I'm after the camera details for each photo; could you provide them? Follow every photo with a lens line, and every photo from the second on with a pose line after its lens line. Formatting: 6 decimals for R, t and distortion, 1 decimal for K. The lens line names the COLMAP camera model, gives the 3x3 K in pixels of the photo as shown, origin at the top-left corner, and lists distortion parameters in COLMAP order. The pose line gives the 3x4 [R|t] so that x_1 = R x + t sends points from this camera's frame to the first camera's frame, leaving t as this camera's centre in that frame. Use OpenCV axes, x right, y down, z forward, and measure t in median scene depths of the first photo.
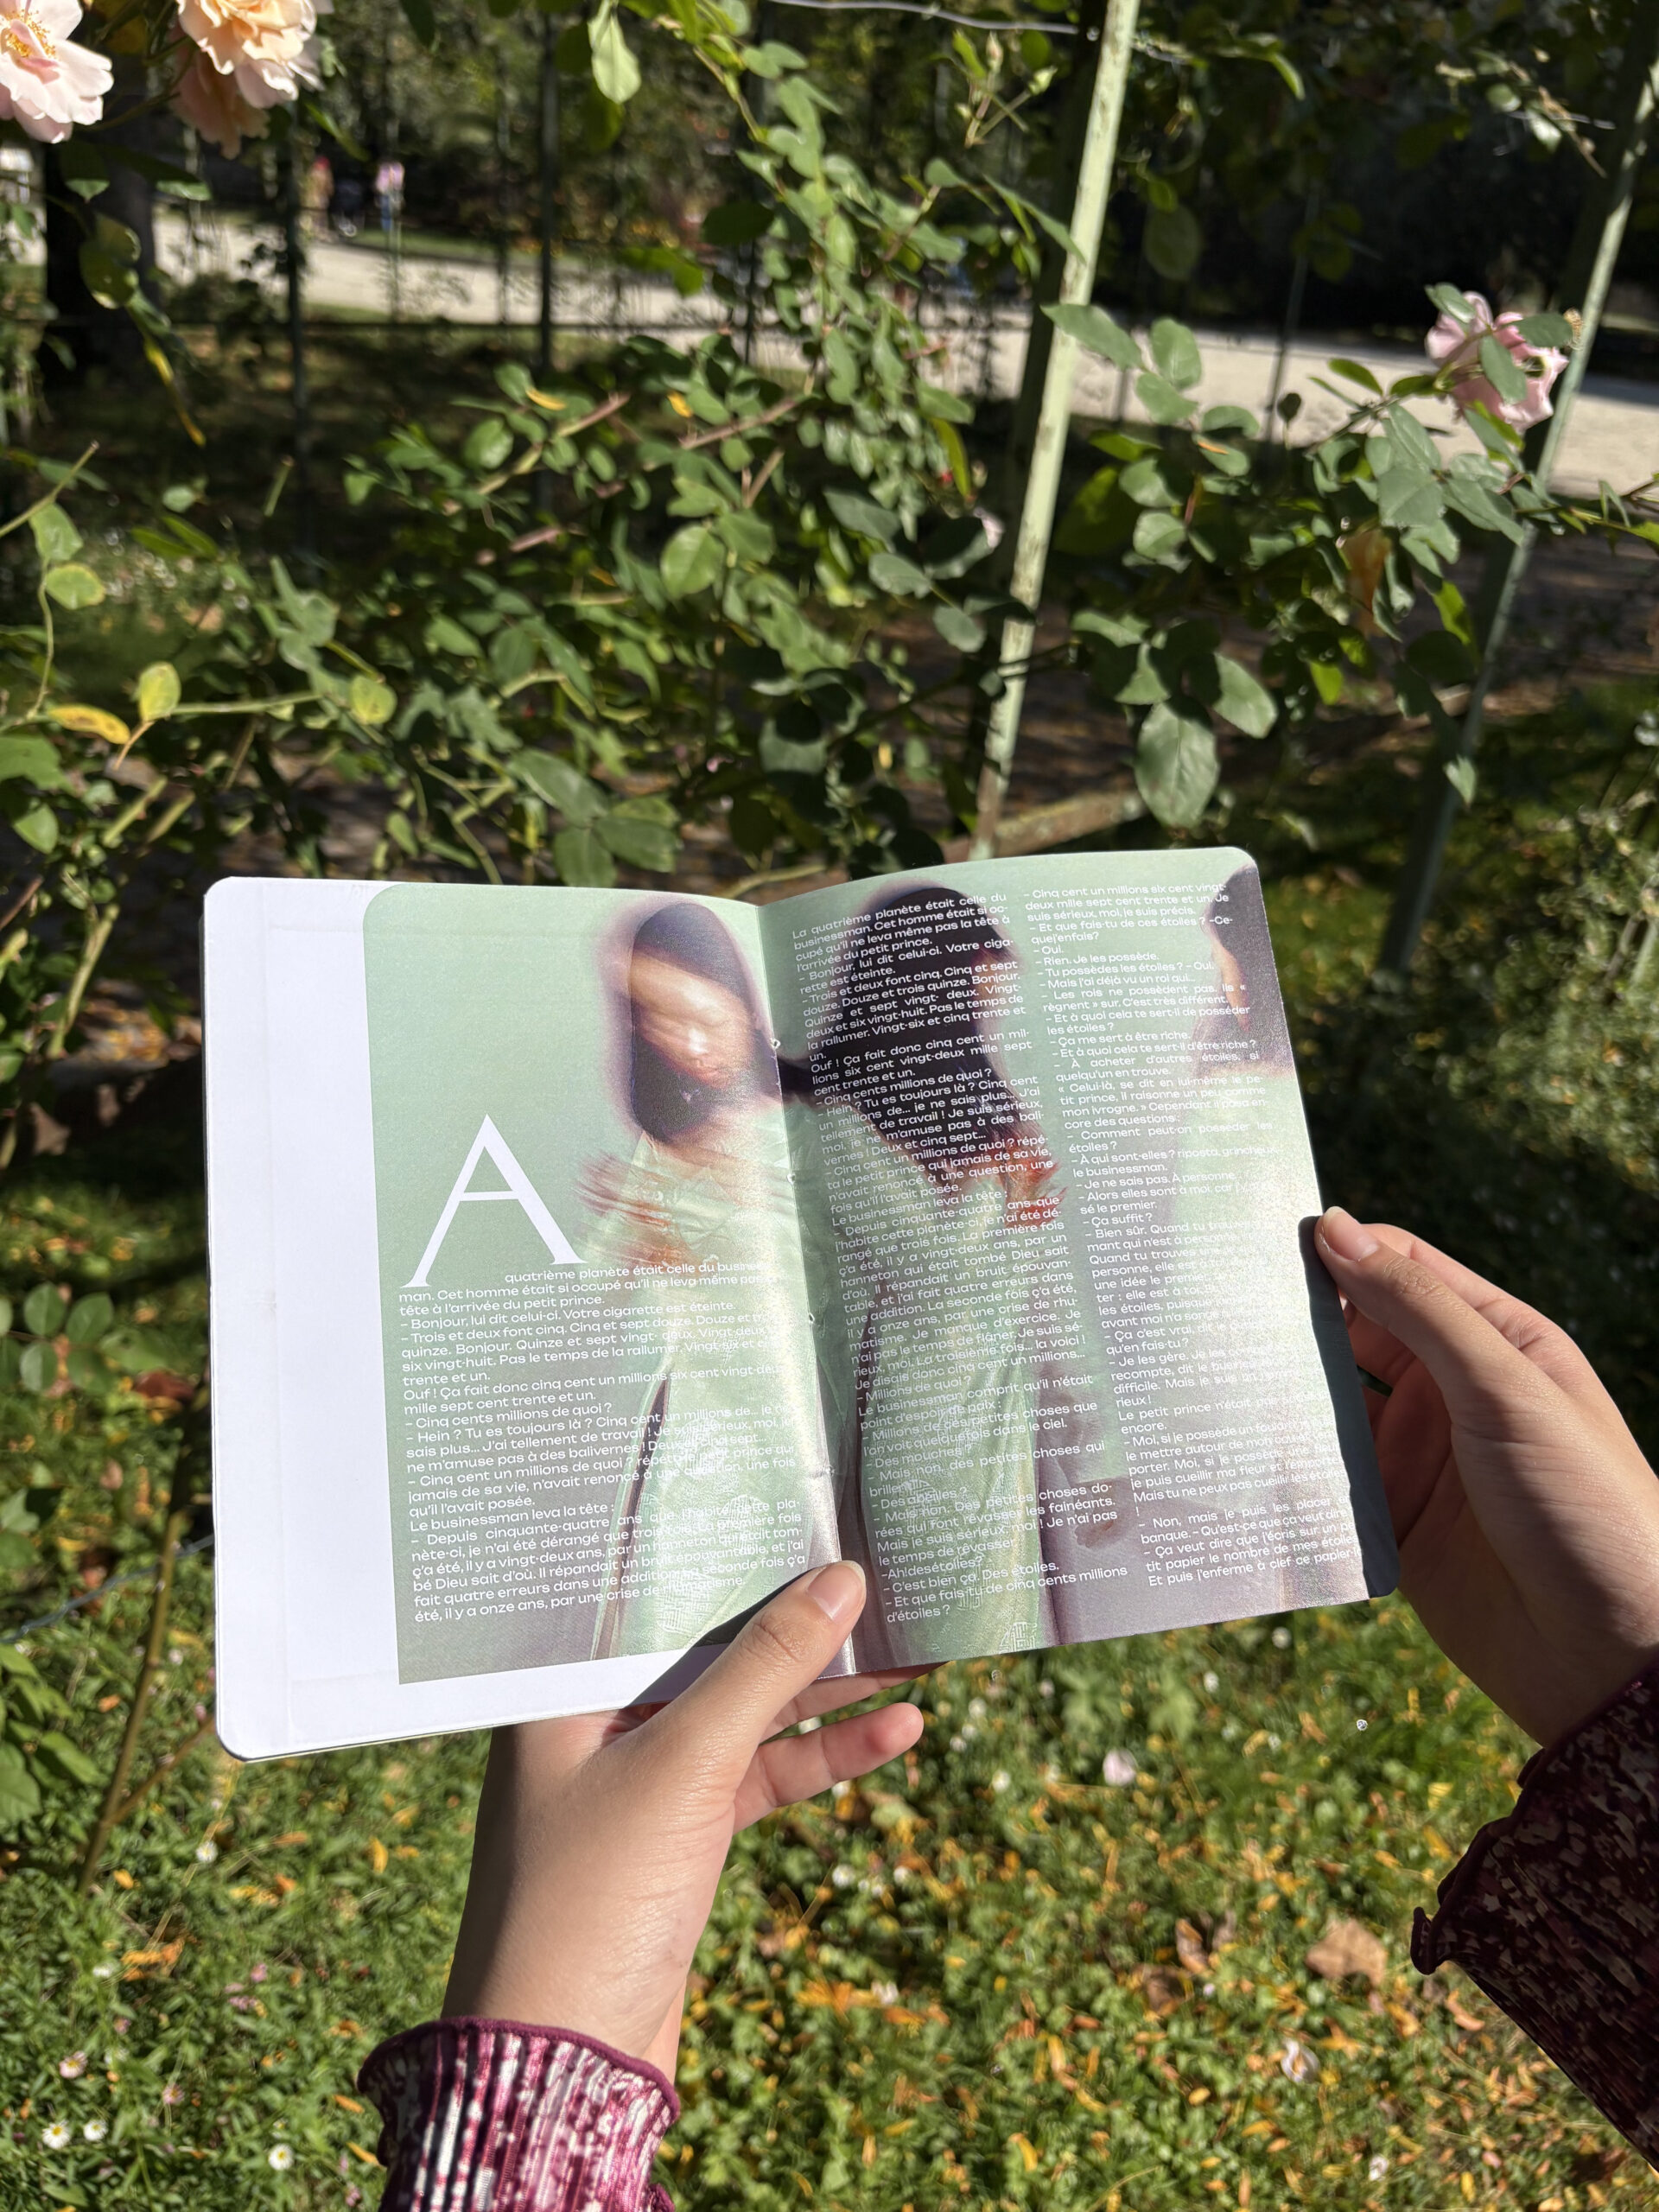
lens RADIAL K [[1655.9, 0, 853.5], [0, 1655.9, 1104.7], [0, 0, 1]] dist [0.027862, -0.033925]
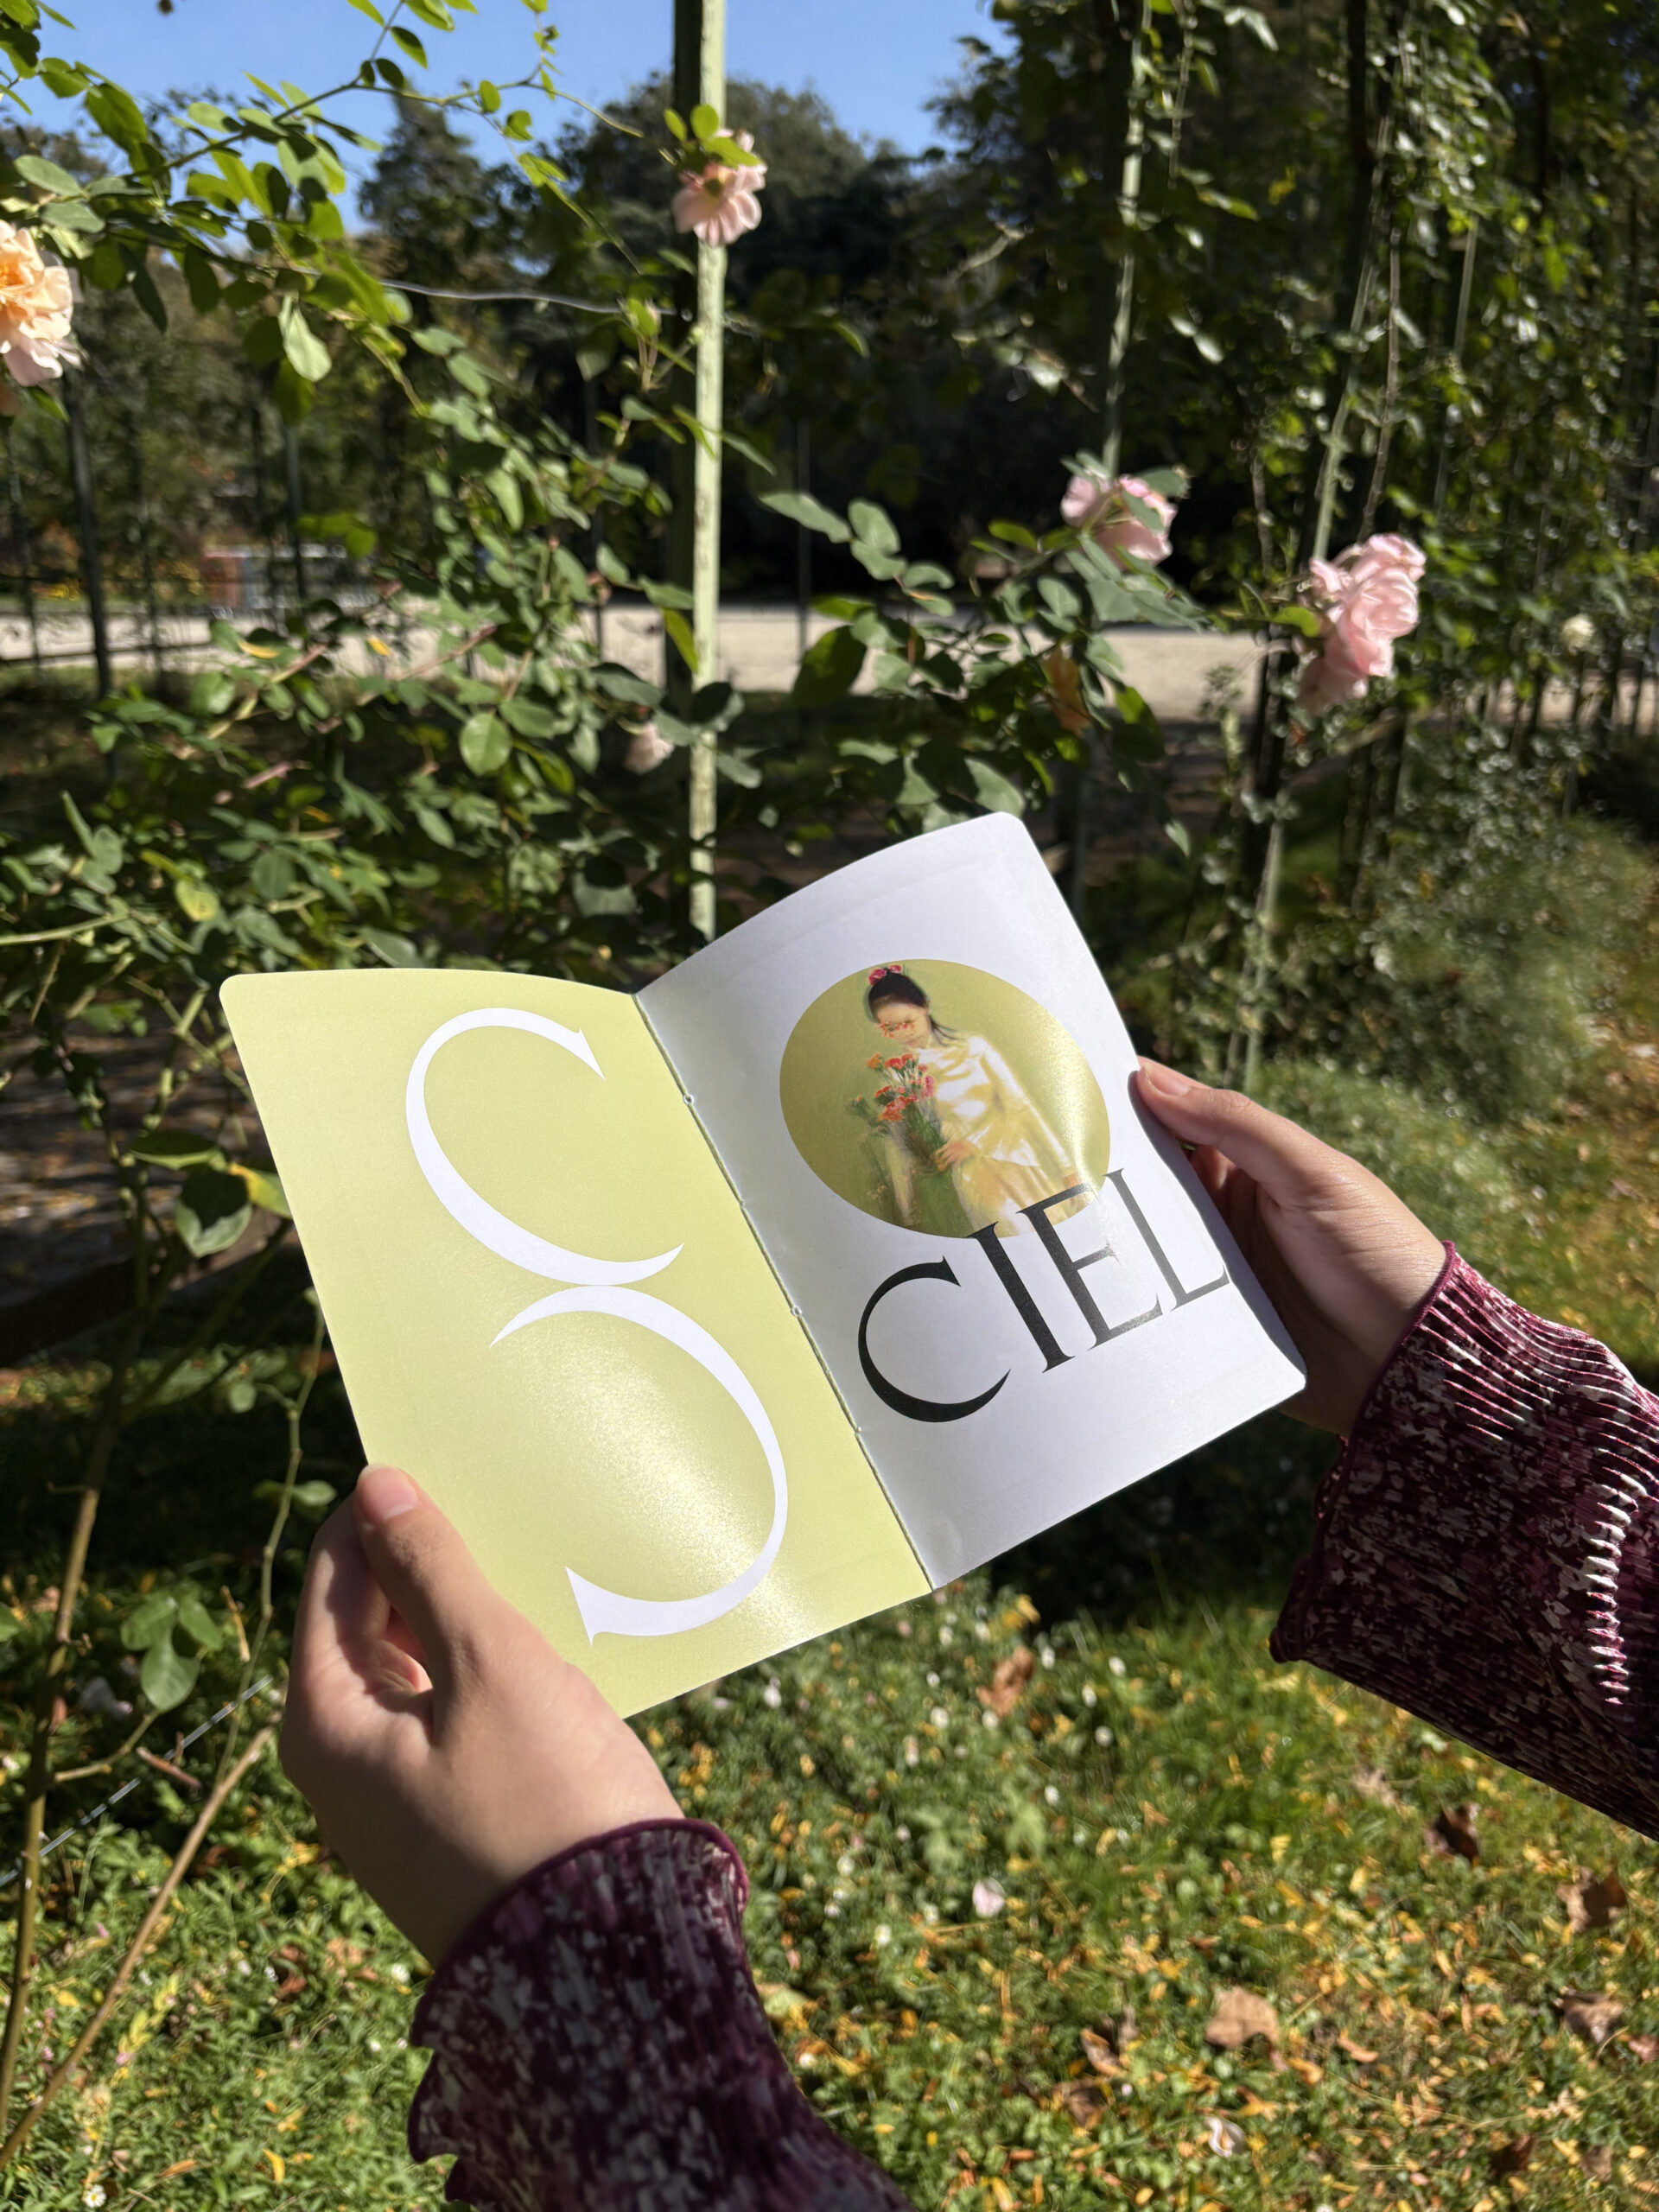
lens RADIAL K [[1655.9, 0, 812.7], [0, 1655.9, 1109.6], [0, 0, 1]] dist [0.027862, -0.033925]
pose [[0.965023, -0.159216, 0.208282, -0.093312], [0.188546, 0.973500, -0.129412, 0.055849], [-0.182159, 0.164157, 0.969469, -0.039873]]
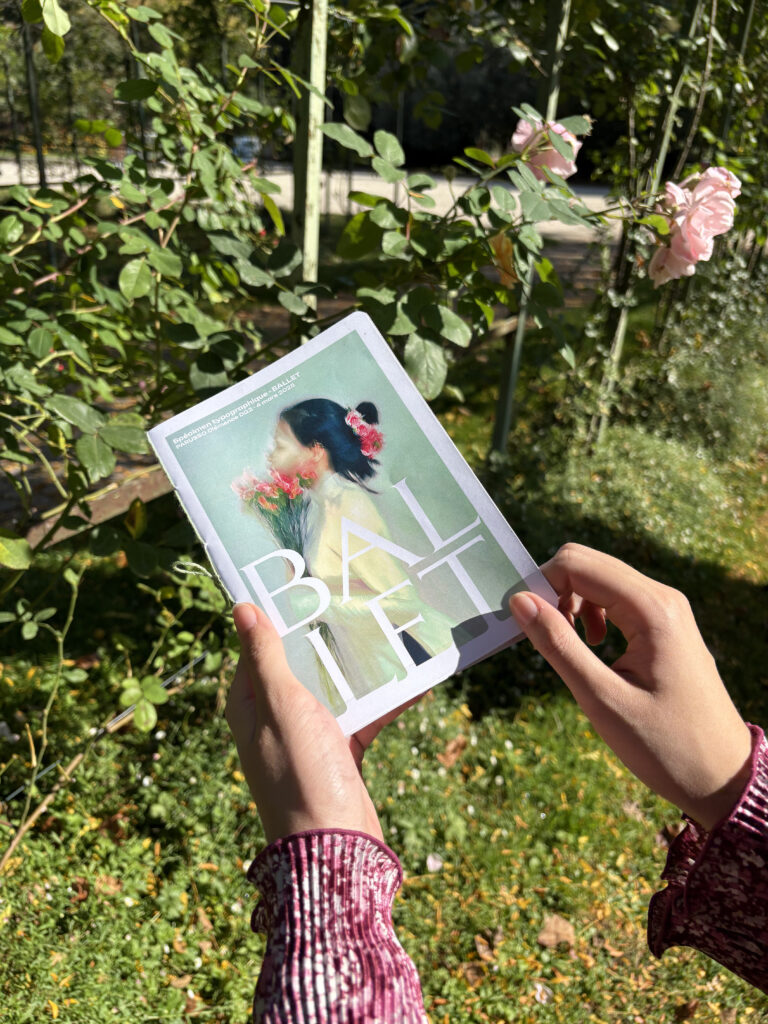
lens RADIAL K [[766.6, 0, 375.3], [0, 766.6, 513.6], [0, 0, 1]] dist [0.027862, -0.033925]
pose [[0.976484, -0.134054, 0.168846, -0.012838], [0.138094, 0.990342, -0.012365, -0.021585], [-0.165557, 0.035391, 0.985565, 0.098511]]
